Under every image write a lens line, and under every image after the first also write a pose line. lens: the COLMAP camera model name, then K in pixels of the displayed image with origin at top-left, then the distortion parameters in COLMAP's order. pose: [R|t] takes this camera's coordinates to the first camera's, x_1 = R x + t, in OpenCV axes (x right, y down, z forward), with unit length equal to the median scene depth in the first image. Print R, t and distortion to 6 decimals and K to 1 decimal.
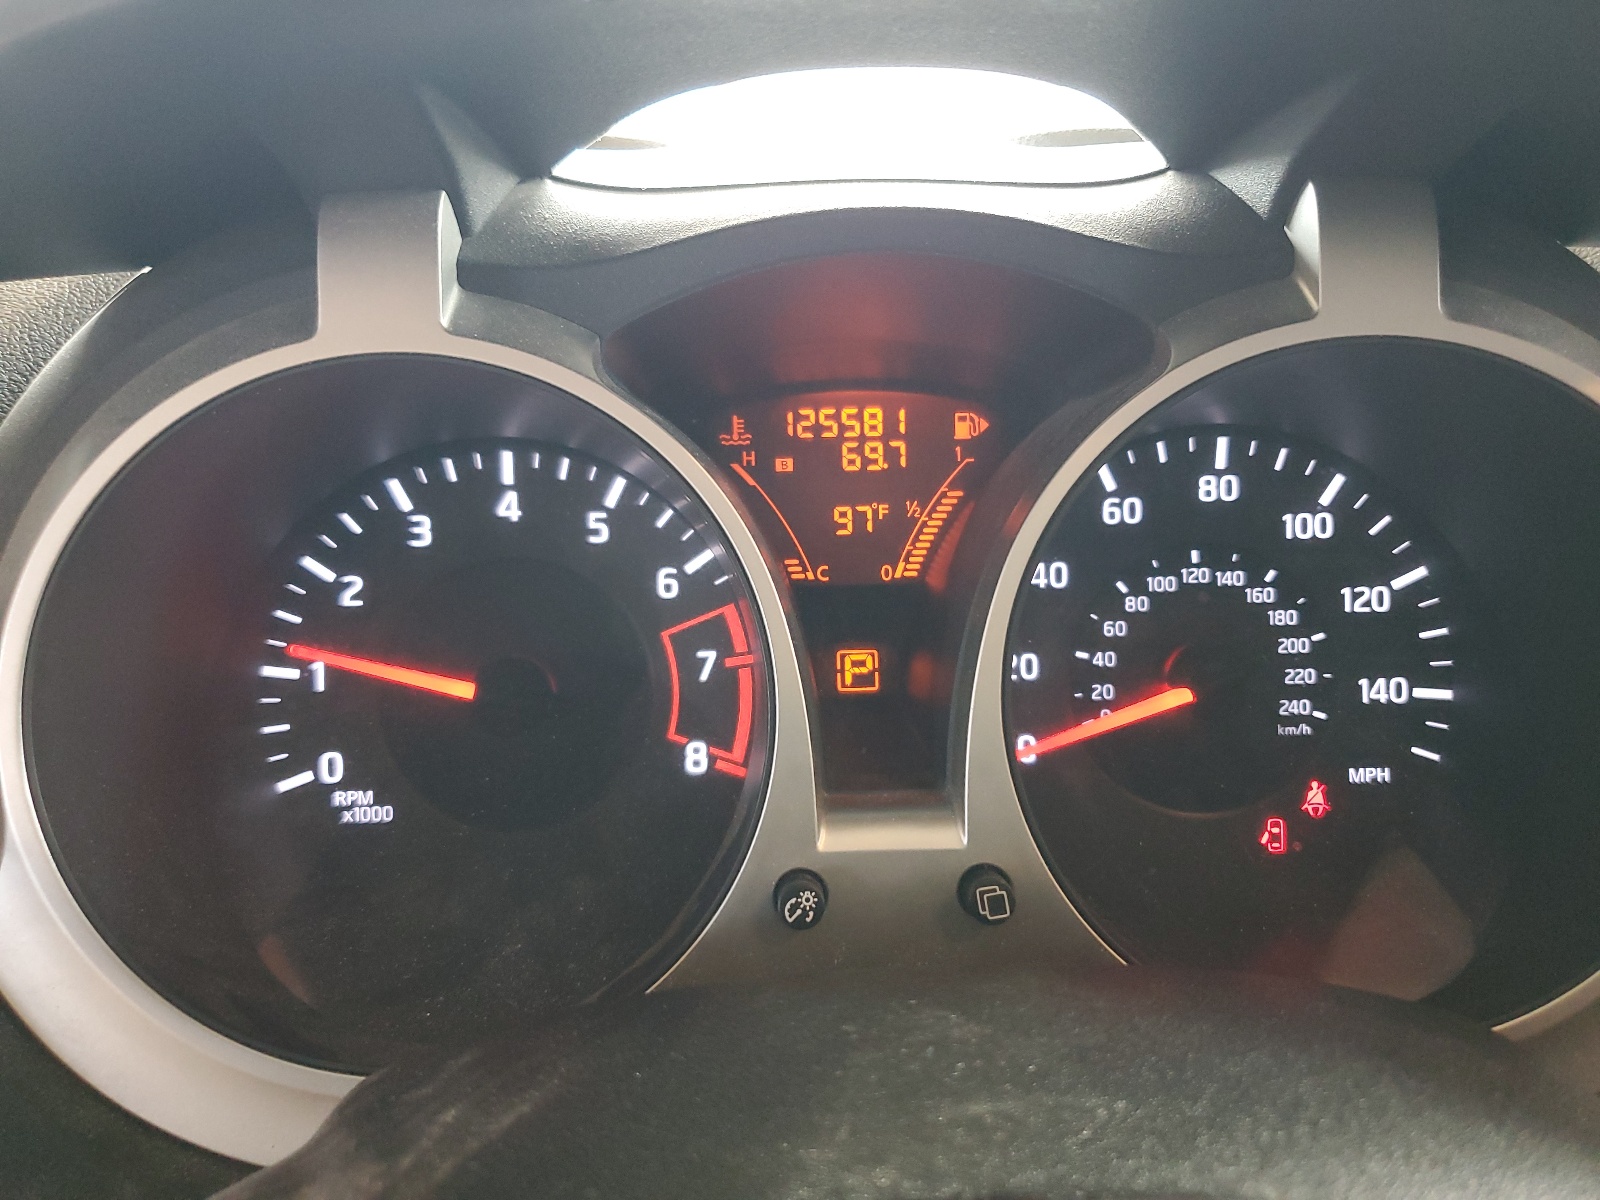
lens RADIAL K [[1224.1, 0, 797.2], [0, 1224.1, 599.2], [0, 0, 1]] dist [-0.054748, -0.001133]
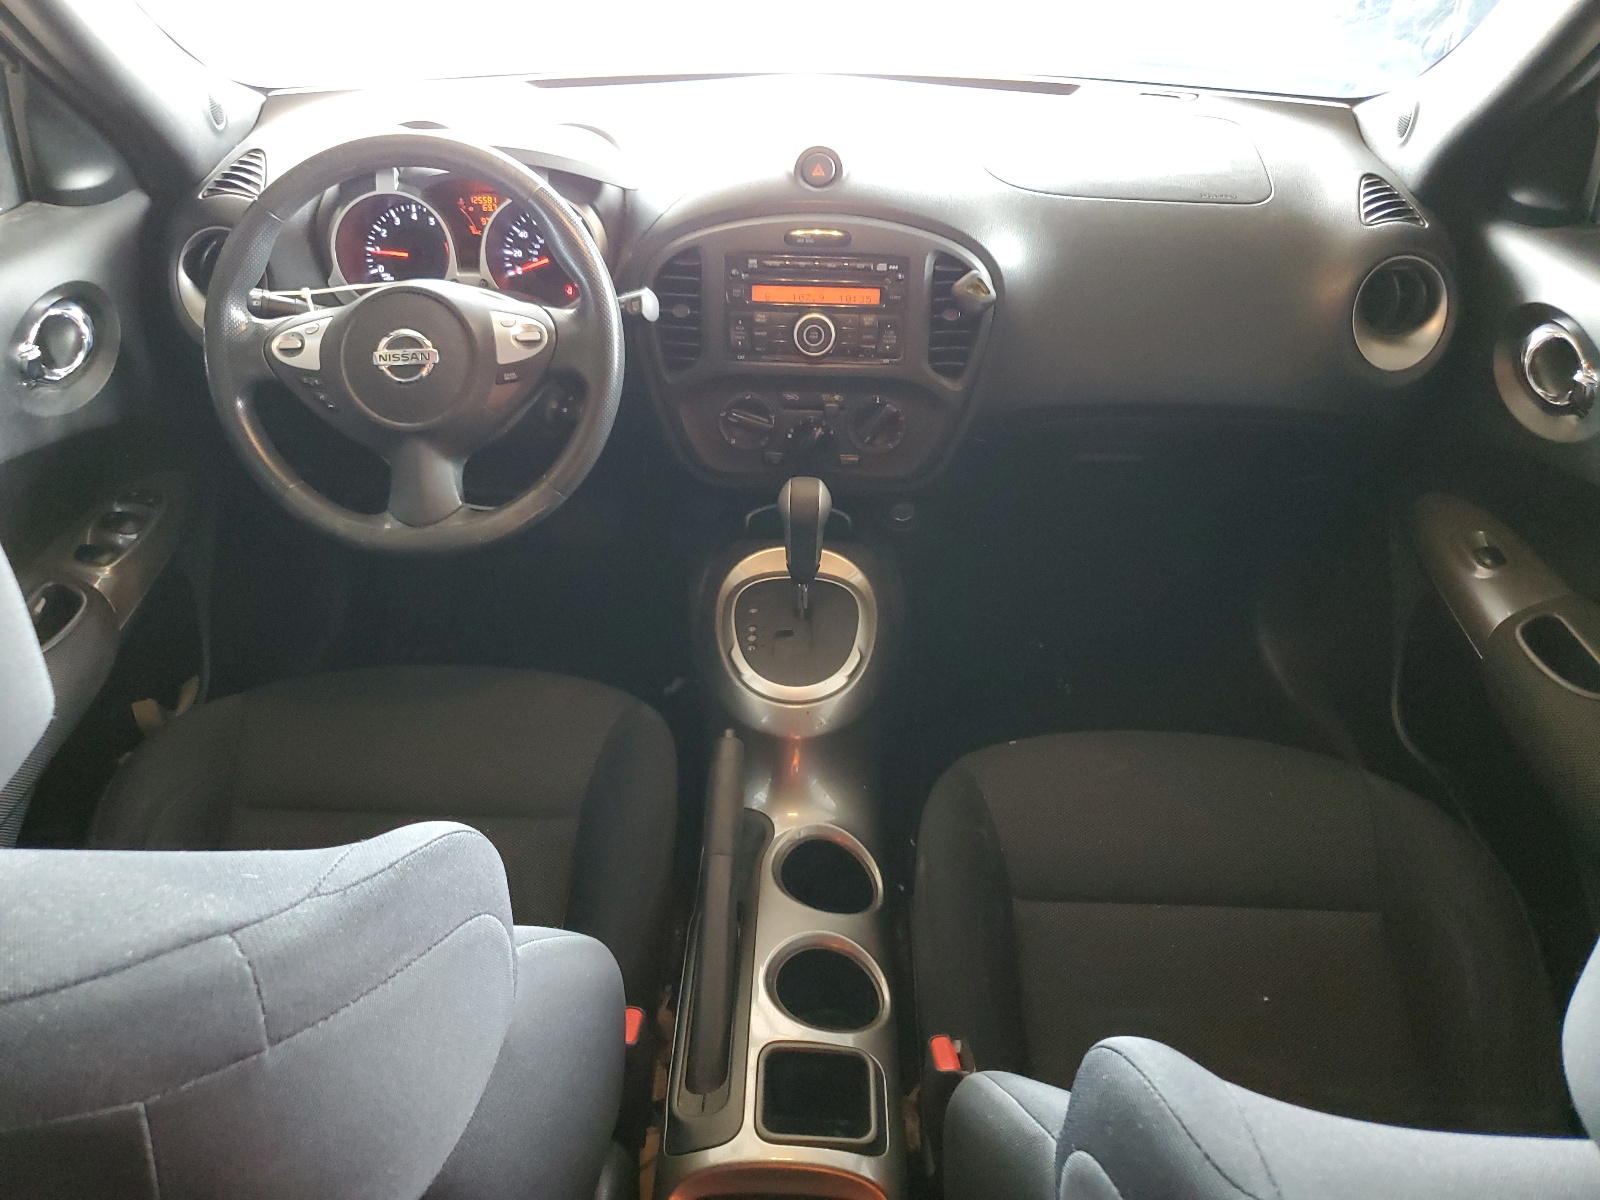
lens RADIAL K [[1224.1, 0, 802.5], [0, 1224.1, 597.4], [0, 0, 1]] dist [-0.054748, -0.001133]
pose [[0.998204, 0.051464, -0.030668, 1.584471], [-0.041866, 0.965408, 0.257362, 0.087926], [0.042852, -0.255616, 0.965828, -4.123522]]
